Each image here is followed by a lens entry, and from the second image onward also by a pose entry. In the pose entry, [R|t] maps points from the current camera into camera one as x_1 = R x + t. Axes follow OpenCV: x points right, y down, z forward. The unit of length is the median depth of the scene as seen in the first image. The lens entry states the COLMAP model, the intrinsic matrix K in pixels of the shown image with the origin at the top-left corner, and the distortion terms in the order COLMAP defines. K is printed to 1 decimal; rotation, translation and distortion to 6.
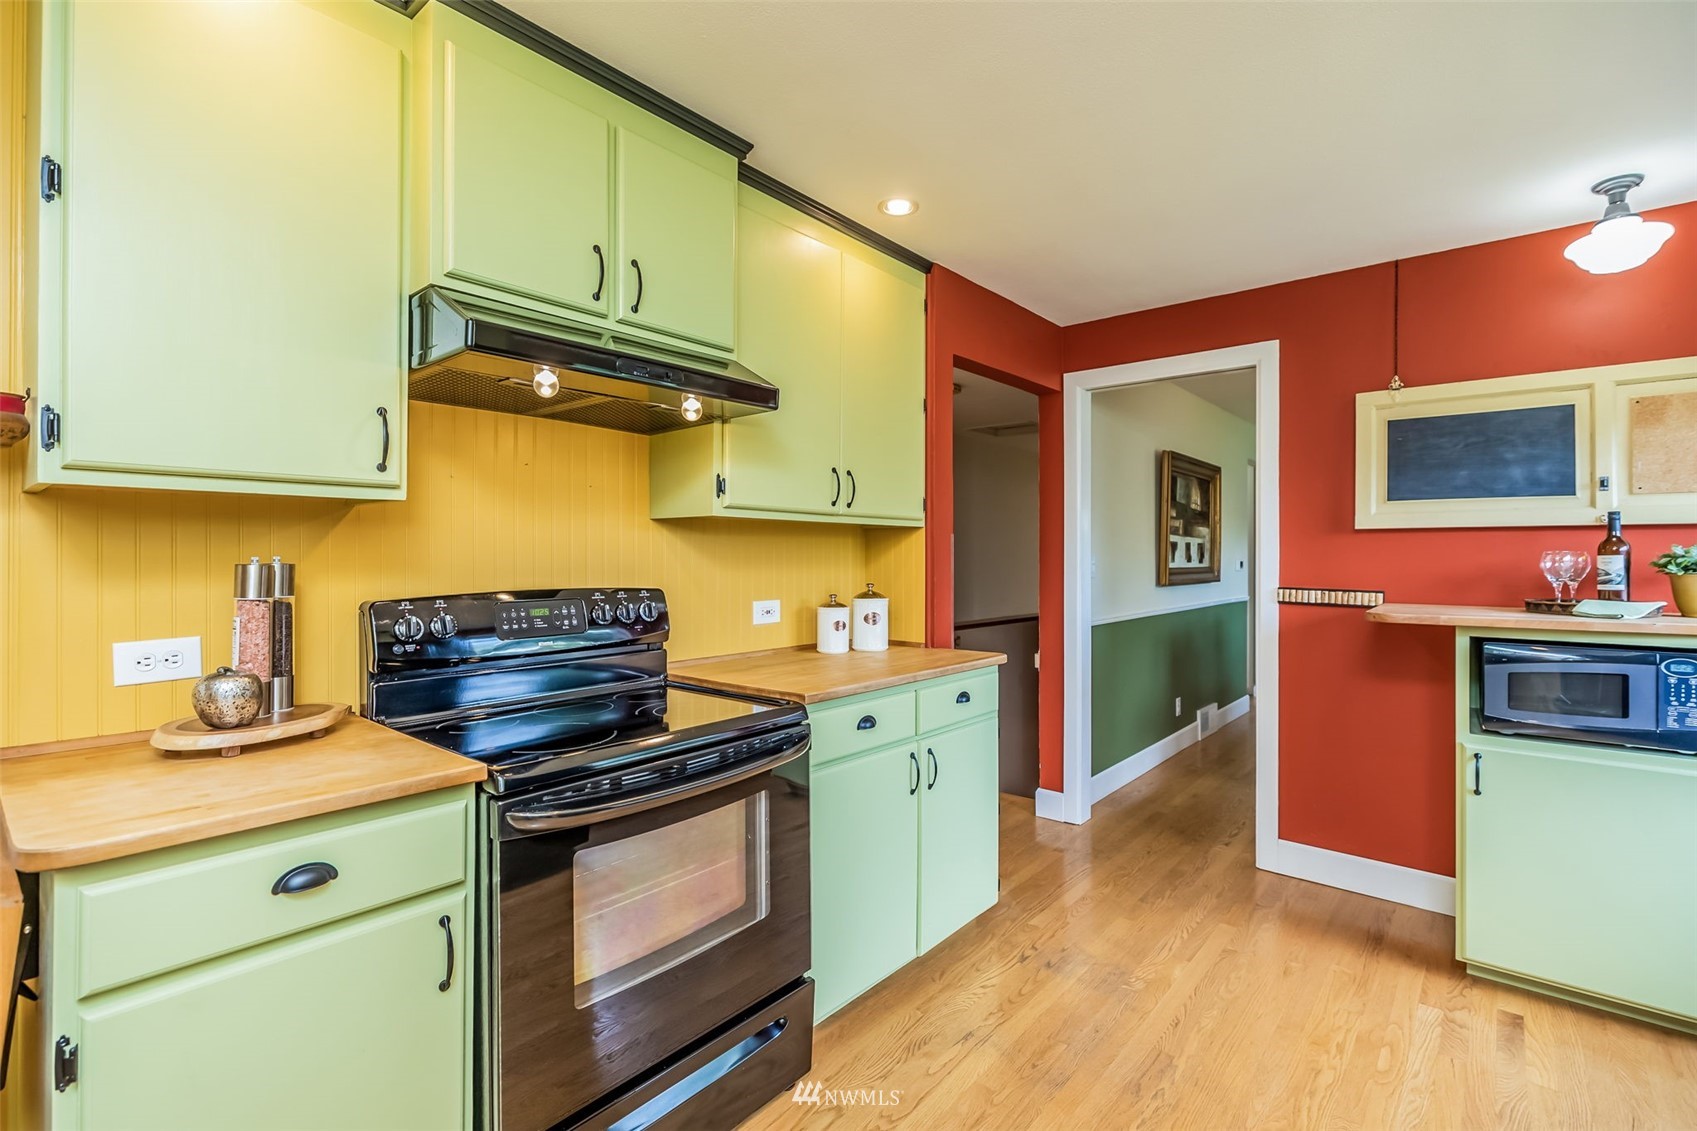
lens RADIAL K [[776.8, 0, 859.0], [0, 776.8, 551.7], [0, 0, 1]] dist [0.009881, -0.000624]
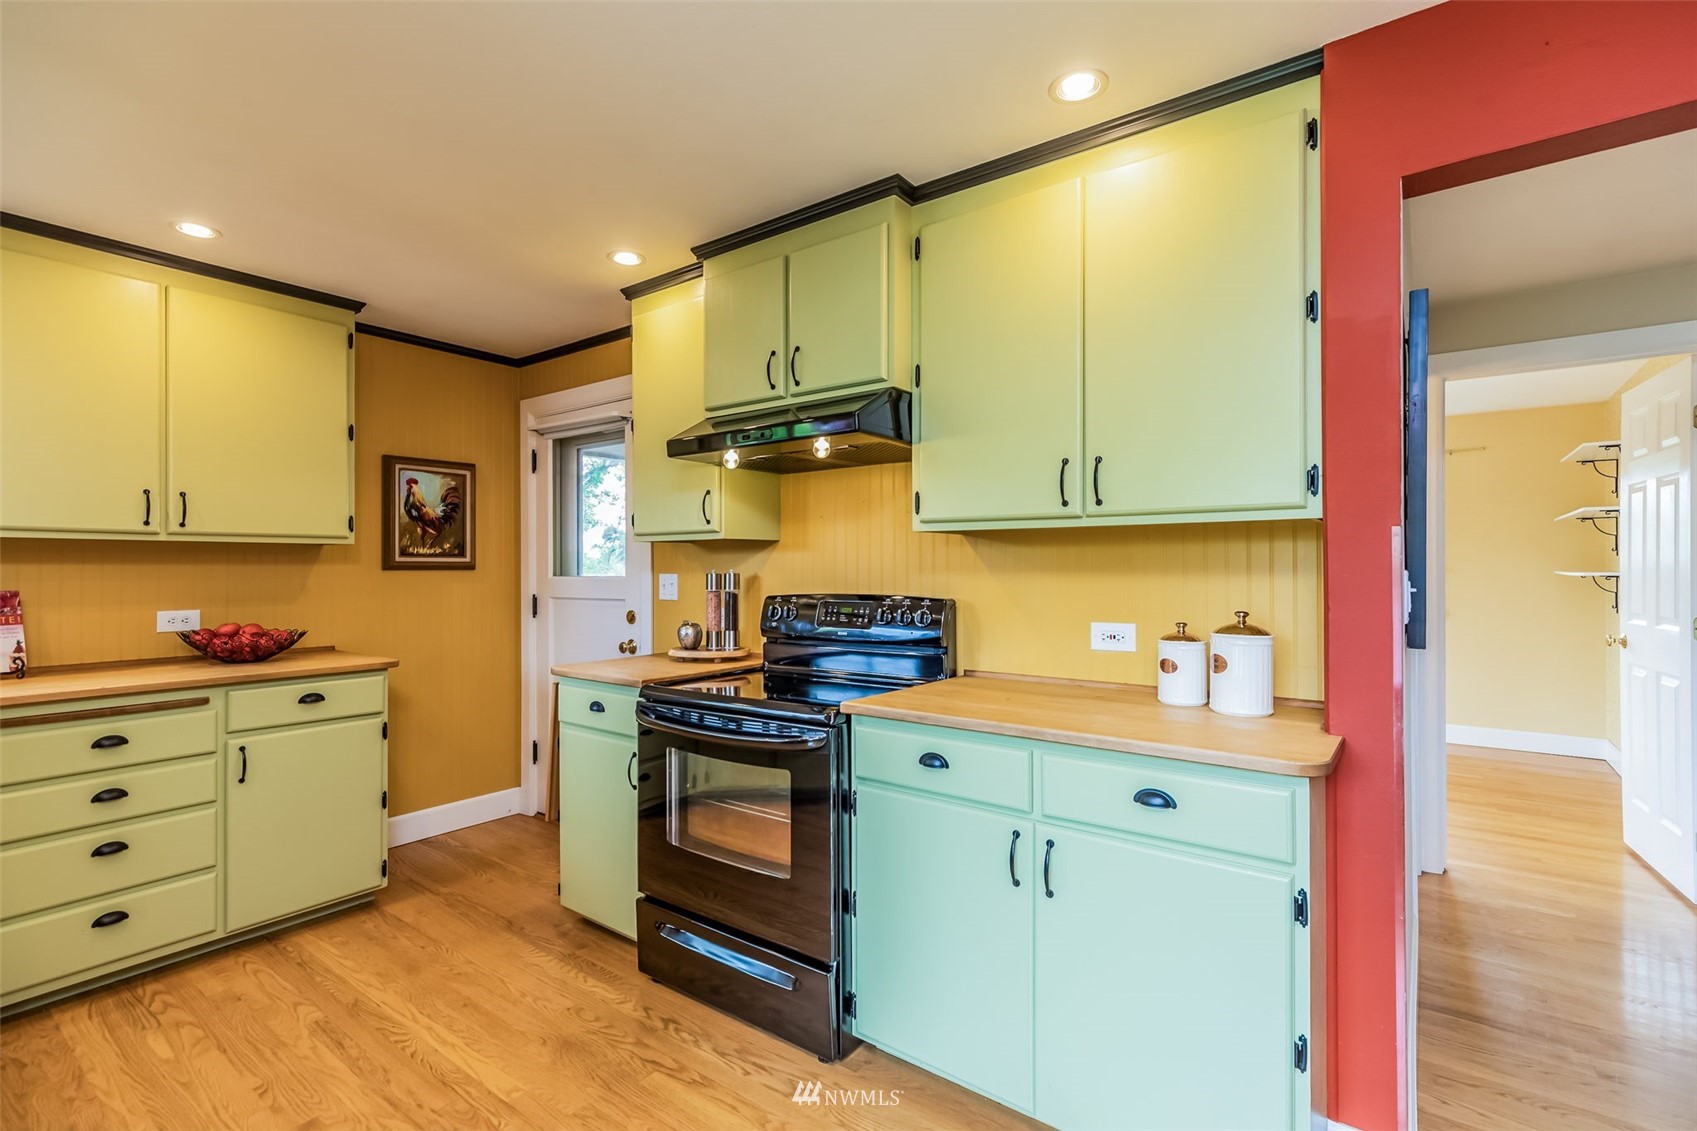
lens RADIAL K [[776.8, 0, 860.9], [0, 776.8, 560.2], [0, 0, 1]] dist [0.009881, -0.000624]
pose [[0.055266, -0.016112, -0.998342, 0.906969], [0.003115, 0.999868, -0.015964, 0.010949], [0.998467, -0.002227, 0.055309, 0.903442]]
